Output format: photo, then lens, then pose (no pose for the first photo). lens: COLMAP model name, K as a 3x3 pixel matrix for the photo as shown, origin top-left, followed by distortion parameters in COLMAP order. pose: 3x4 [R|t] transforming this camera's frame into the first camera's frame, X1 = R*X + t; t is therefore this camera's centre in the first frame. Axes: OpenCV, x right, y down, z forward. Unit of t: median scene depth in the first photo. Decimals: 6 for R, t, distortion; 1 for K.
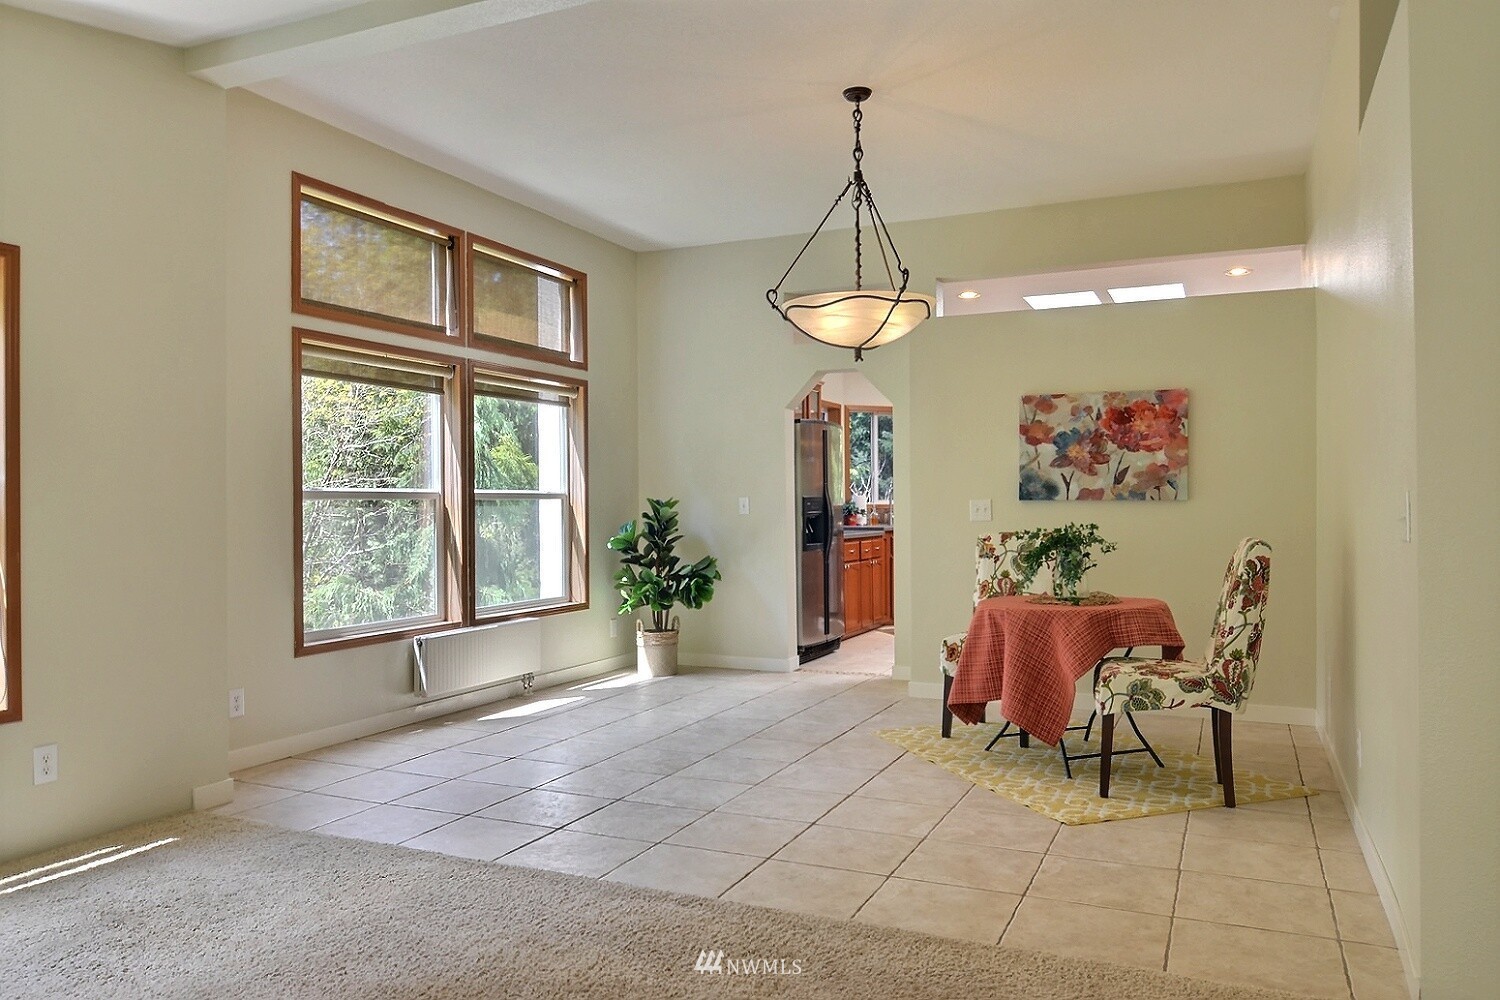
lens RADIAL K [[1075.9, 0, 752.1], [0, 1075.9, 504.9], [0, 0, 1]] dist [-0.009232, 0.010583]
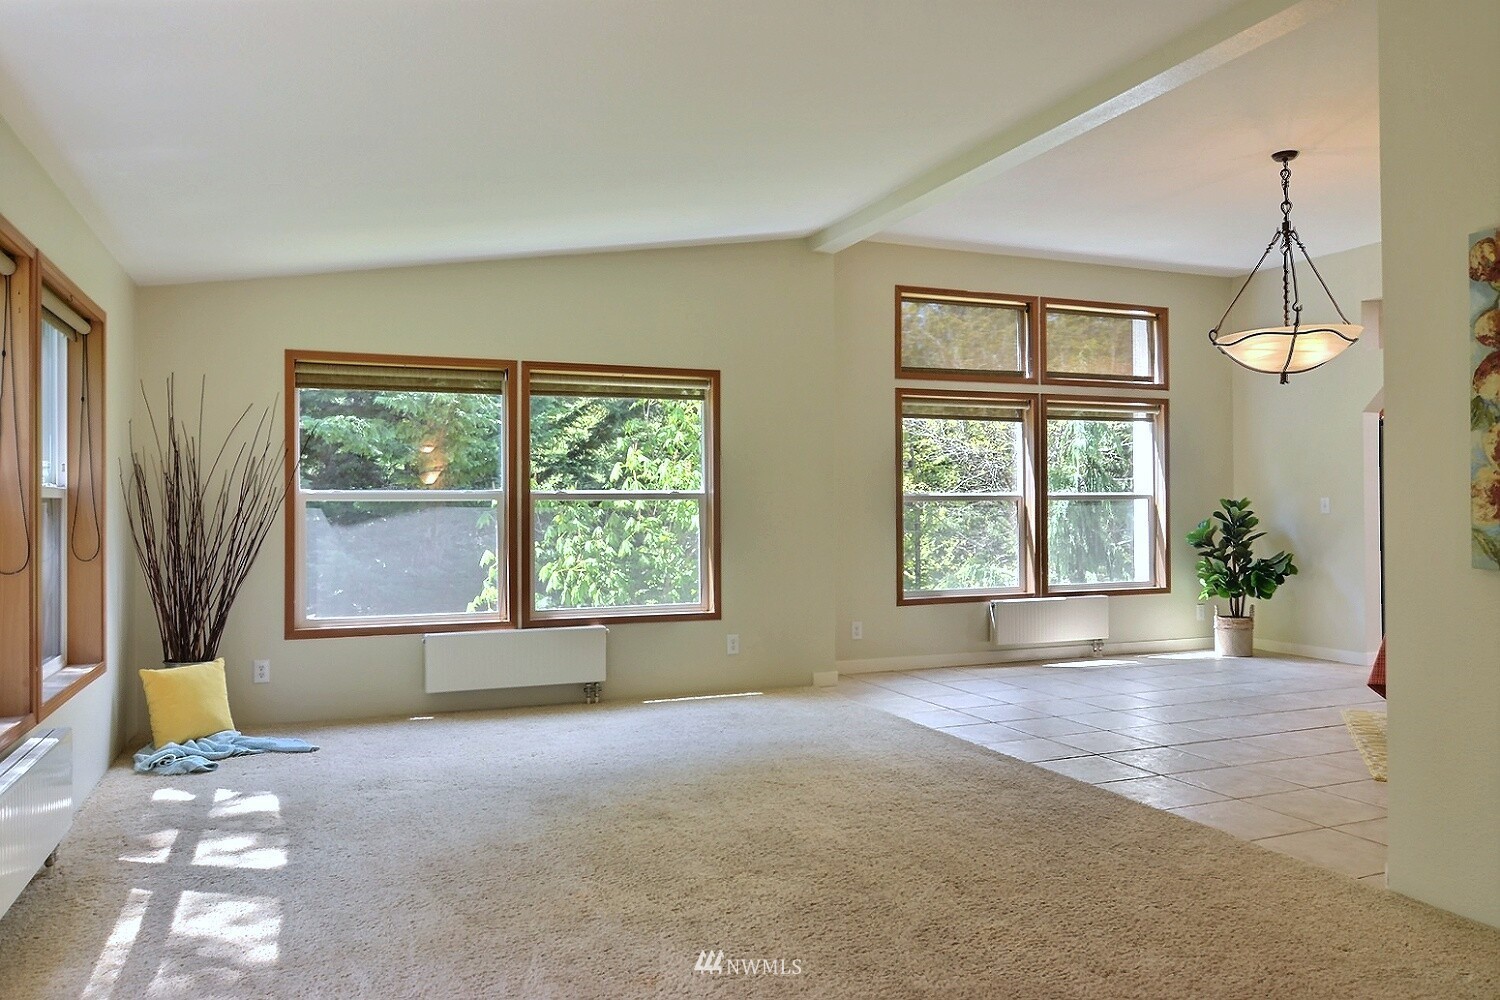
lens RADIAL K [[1075.9, 0, 755.1], [0, 1075.9, 497.7], [0, 0, 1]] dist [-0.009232, 0.010583]
pose [[0.731741, -0.003270, -0.681575, 0.392994], [0.000179, 0.999989, -0.004606, -0.002945], [0.681583, 0.003248, 0.731734, -0.209225]]
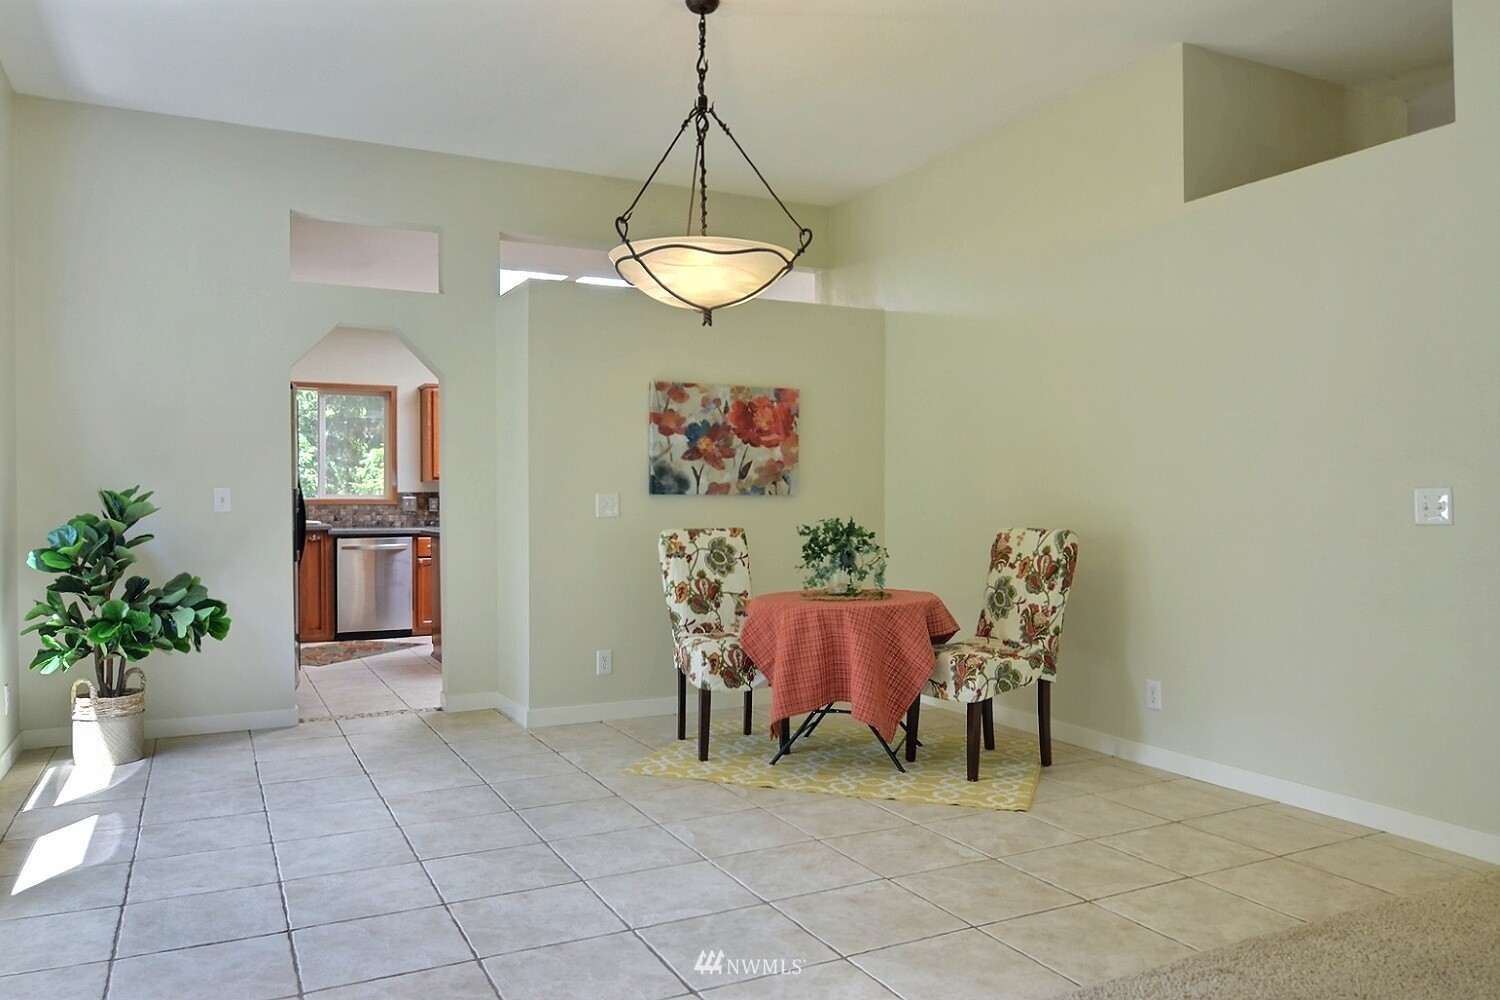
lens RADIAL K [[1075.9, 0, 754.0], [0, 1075.9, 502.5], [0, 0, 1]] dist [-0.009232, 0.010583]
pose [[0.621938, 0.000780, 0.783066, -0.439528], [-0.000422, 1.000000, -0.000661, 0.003463], [-0.783066, 0.000081, 0.621939, 0.373433]]
